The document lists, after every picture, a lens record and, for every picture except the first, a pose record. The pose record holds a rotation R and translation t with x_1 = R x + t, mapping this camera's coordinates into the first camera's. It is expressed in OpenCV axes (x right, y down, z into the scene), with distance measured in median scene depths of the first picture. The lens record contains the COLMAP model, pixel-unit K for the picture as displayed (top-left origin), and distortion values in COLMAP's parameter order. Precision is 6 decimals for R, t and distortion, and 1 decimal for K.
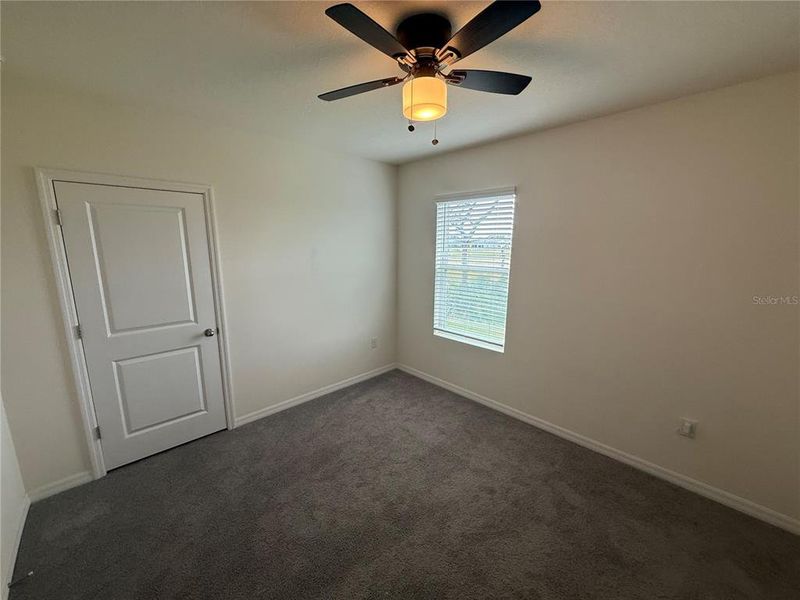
lens RADIAL K [[314.8, 0, 400.6], [0, 314.8, 303.3], [0, 0, 1]] dist [-0.002331, -0.000248]
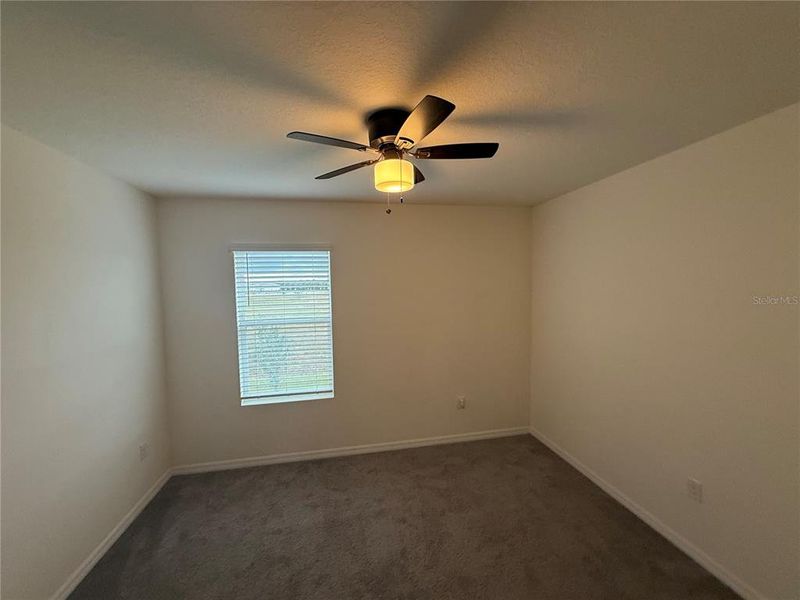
lens RADIAL K [[314.8, 0, 397.8], [0, 314.8, 301.3], [0, 0, 1]] dist [-0.002331, -0.000248]
pose [[0.550285, -0.060871, 0.832755, -0.423491], [0.184515, 0.981548, -0.050181, -0.066215], [-0.814334, 0.181269, 0.551363, 0.207987]]
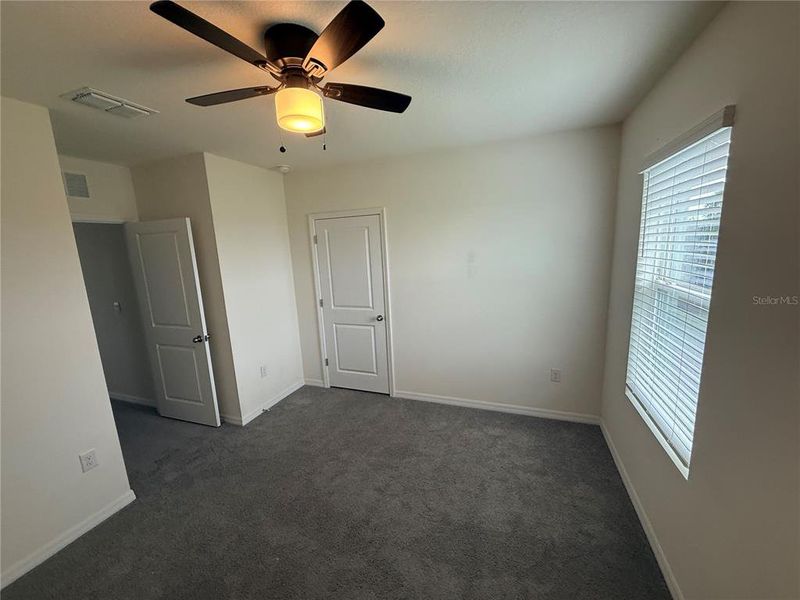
lens RADIAL K [[314.8, 0, 399.6], [0, 314.8, 307.0], [0, 0, 1]] dist [-0.002331, -0.000248]
pose [[0.429731, 0.145652, -0.891132, 0.540682], [-0.127476, 0.986806, 0.099817, -0.085346], [0.893913, 0.070704, 0.442628, 0.427377]]
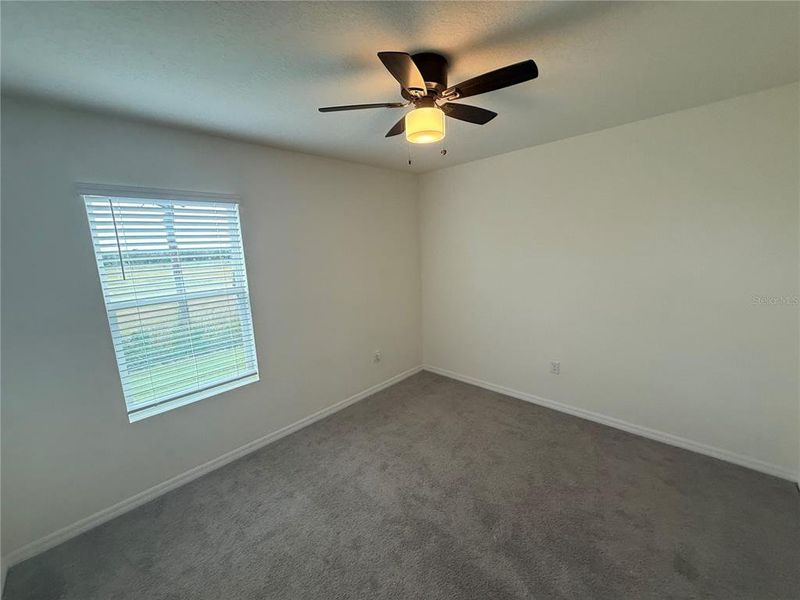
lens RADIAL K [[314.8, 0, 395.6], [0, 314.8, 301.4], [0, 0, 1]] dist [-0.002331, -0.000248]
pose [[-0.019999, -0.173223, 0.984680, -0.545096], [0.244089, 0.954229, 0.172823, -0.119892], [-0.969547, 0.243806, 0.023198, 0.581161]]
